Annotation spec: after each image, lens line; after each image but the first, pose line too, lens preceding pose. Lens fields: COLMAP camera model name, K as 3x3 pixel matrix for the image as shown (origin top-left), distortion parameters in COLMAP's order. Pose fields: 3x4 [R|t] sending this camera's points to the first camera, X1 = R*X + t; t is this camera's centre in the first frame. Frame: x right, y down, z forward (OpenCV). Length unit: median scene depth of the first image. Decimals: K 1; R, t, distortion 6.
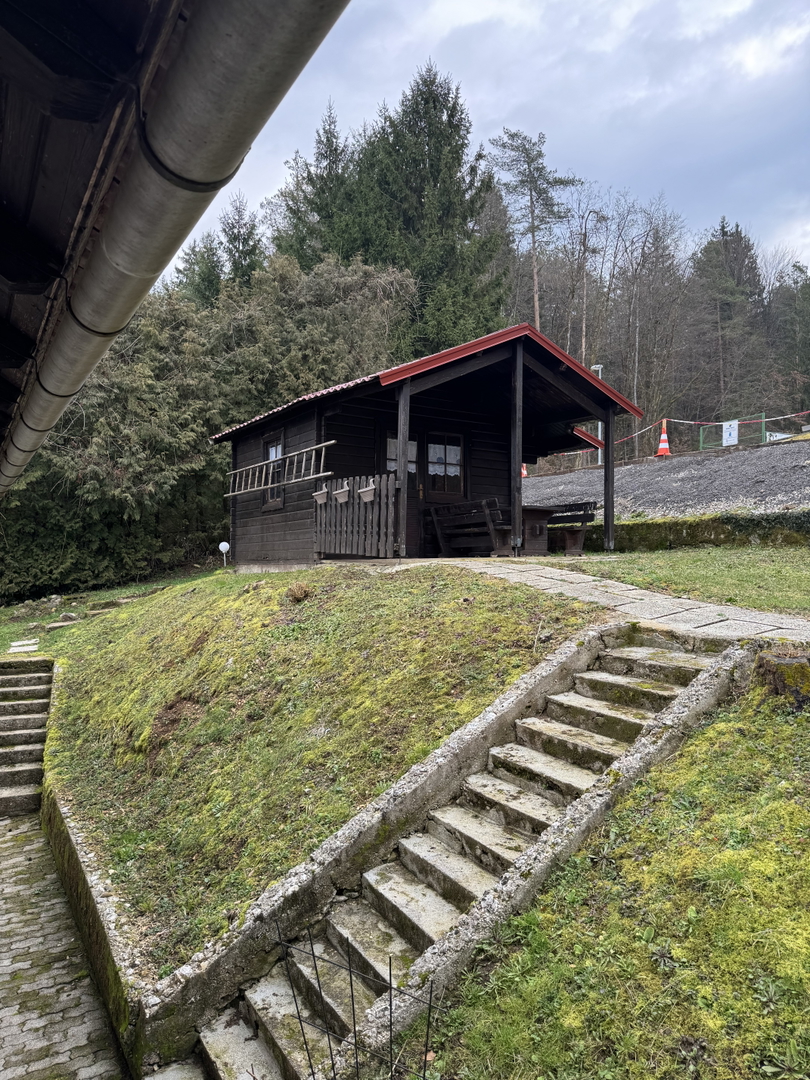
lens RADIAL K [[754.8, 0, 404.1], [0, 754.8, 539.3], [0, 0, 1]] dist [-0.000200, -0.017614]
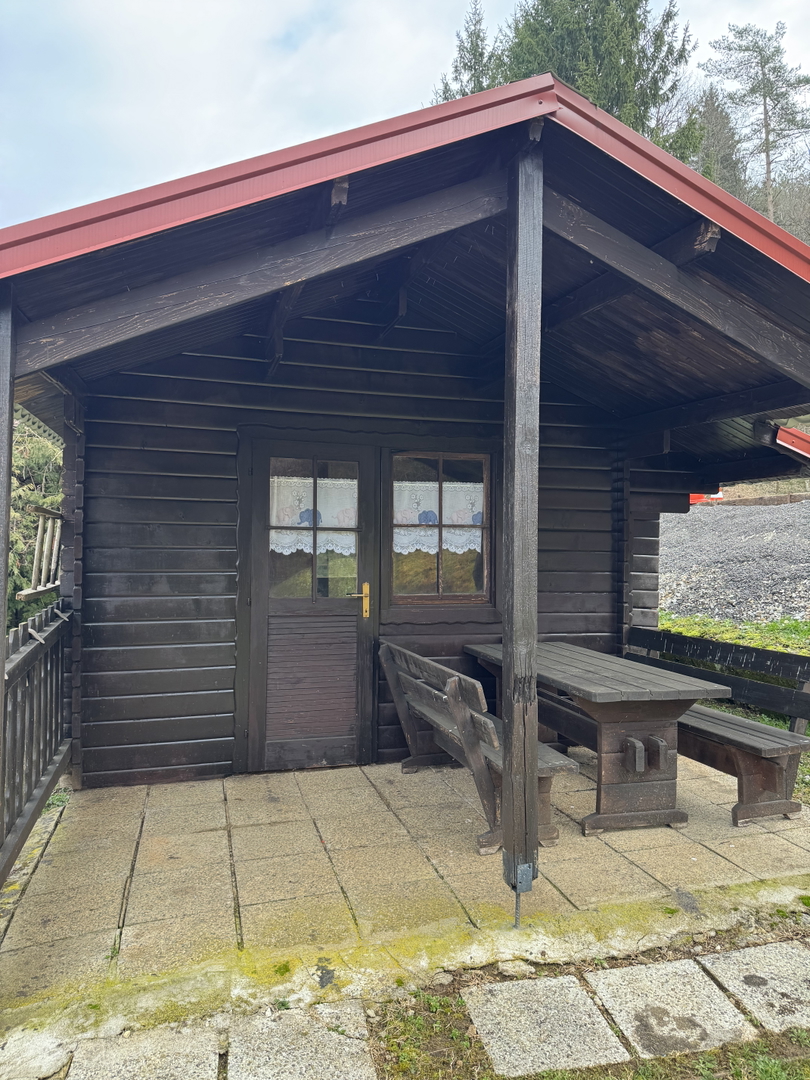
lens RADIAL K [[754.8, 0, 407.6], [0, 754.8, 540.7], [0, 0, 1]] dist [-0.000200, -0.017614]
pose [[0.959625, 0.008507, -0.281155, 0.035083], [-0.000295, 0.999572, 0.029236, -0.023526], [0.281283, -0.027972, 0.959217, 0.132984]]
